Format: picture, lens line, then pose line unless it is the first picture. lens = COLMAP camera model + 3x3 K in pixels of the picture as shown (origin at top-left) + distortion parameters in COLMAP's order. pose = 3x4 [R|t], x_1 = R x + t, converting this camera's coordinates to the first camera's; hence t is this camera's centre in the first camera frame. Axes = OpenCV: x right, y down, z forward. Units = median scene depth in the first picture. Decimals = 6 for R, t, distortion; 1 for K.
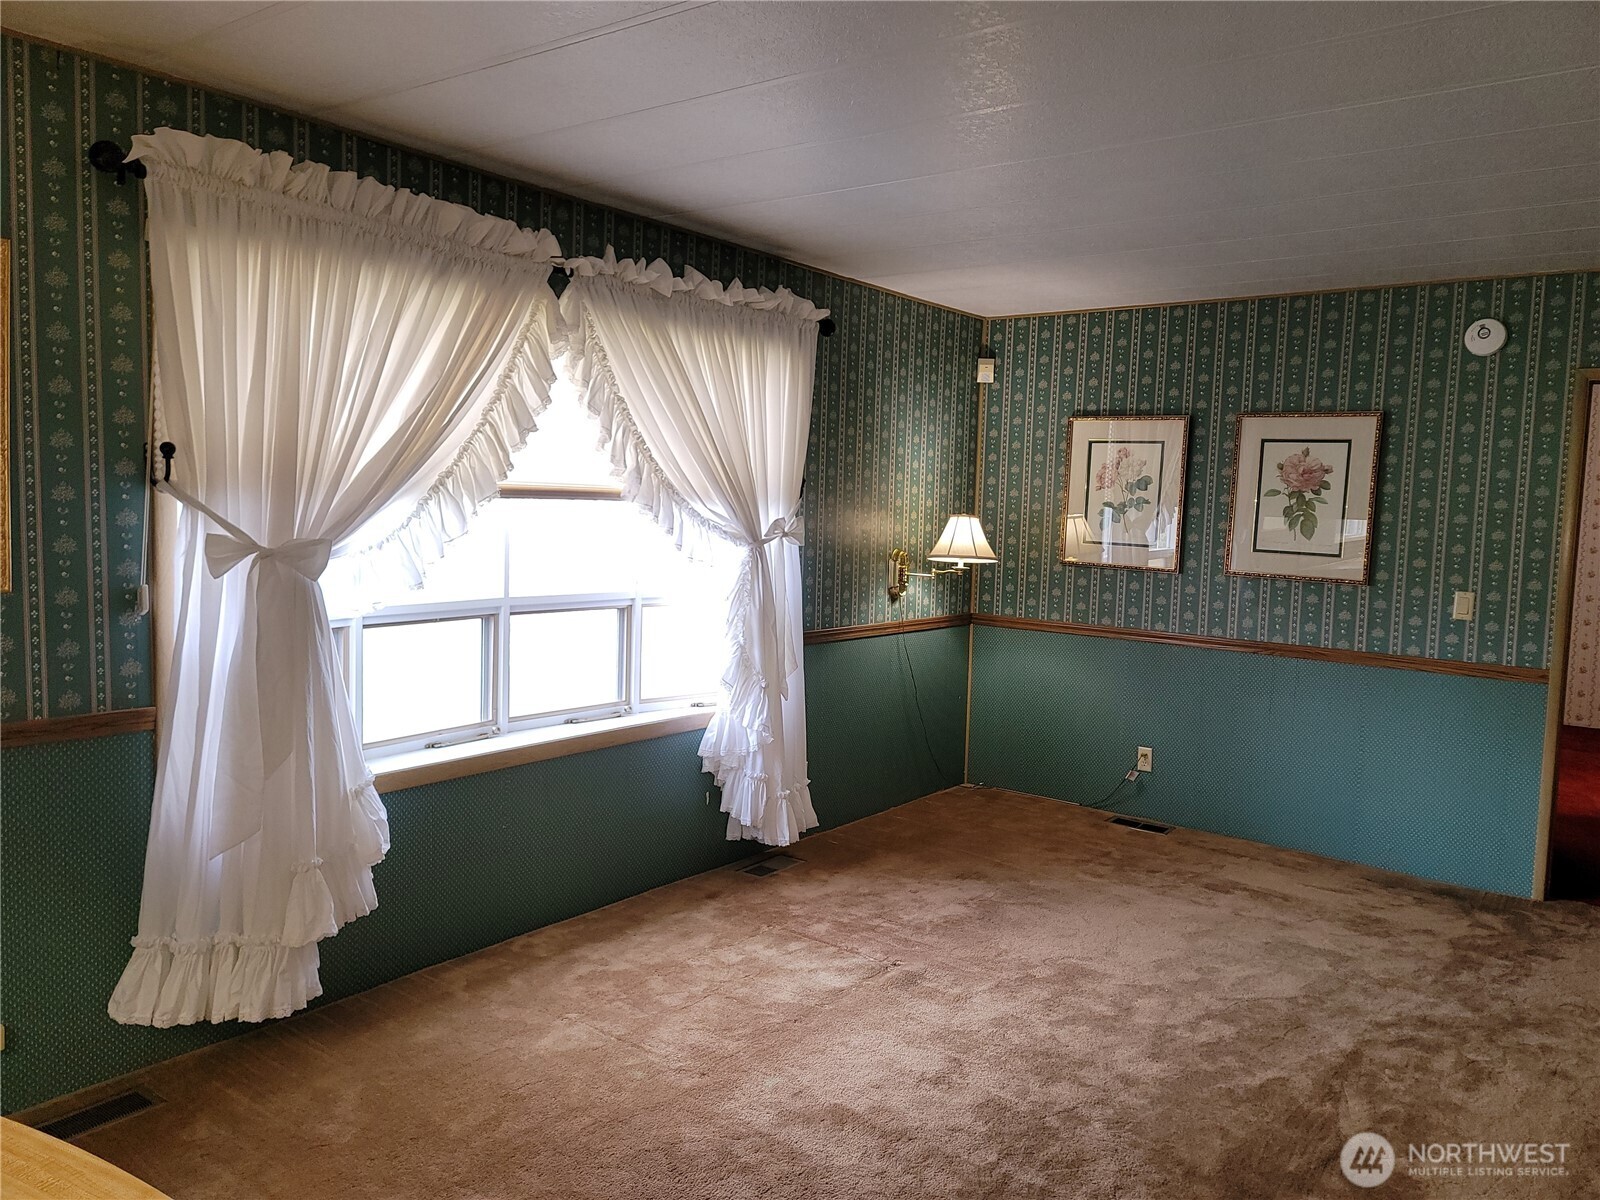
lens RADIAL K [[1179.3, 0, 816.5], [0, 1179.3, 597.0], [0, 0, 1]] dist [0.067672, -0.048268]
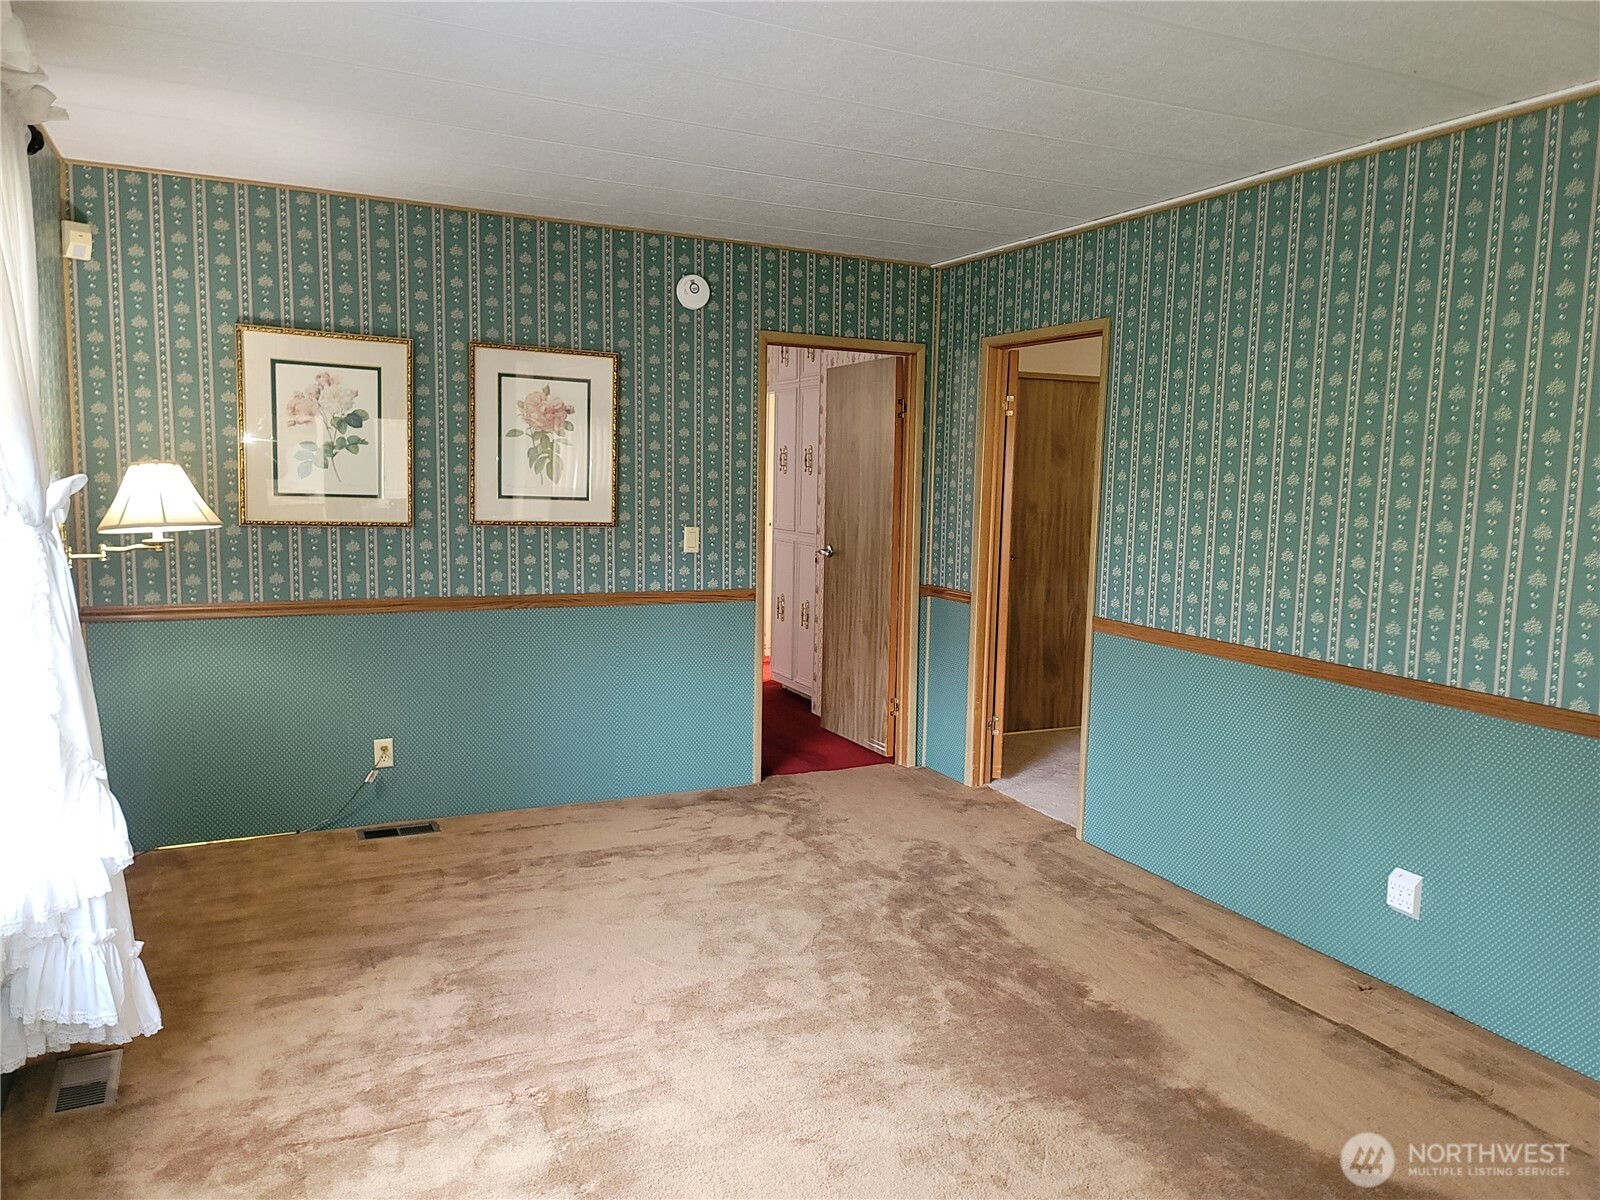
lens RADIAL K [[1179.3, 0, 816.5], [0, 1179.3, 597.0], [0, 0, 1]] dist [0.067672, -0.048268]
pose [[0.434612, -0.120847, 0.892473, -0.359485], [0.067119, 0.992547, 0.101713, -0.040448], [-0.898113, 0.015696, 0.439484, 0.400662]]
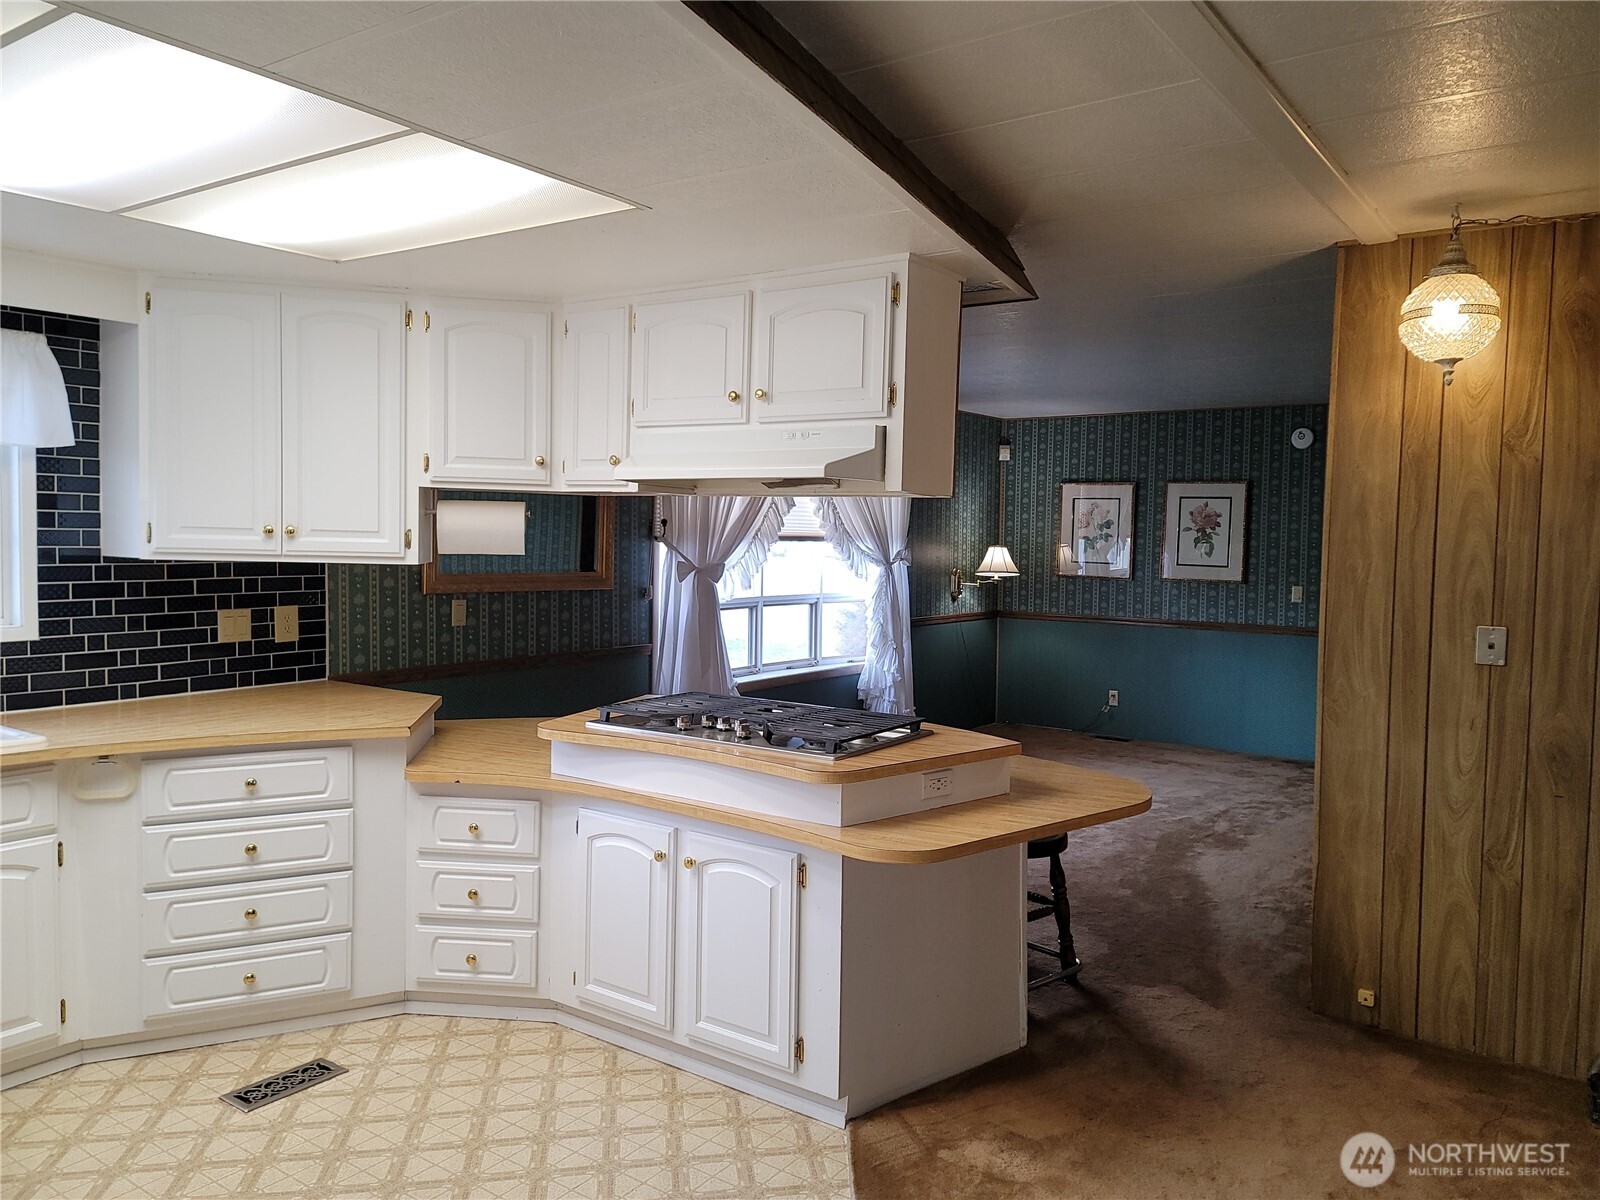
lens RADIAL K [[1187.2, 0, 800.0], [0, 1187.2, 600.0], [0, 0, 1]] dist [0.059857, -0.116948]
pose [[0.999382, -0.019142, 0.029488, -0.206517], [0.019936, 0.999440, -0.026885, 0.044738], [-0.028957, 0.027456, 0.999204, -0.644814]]
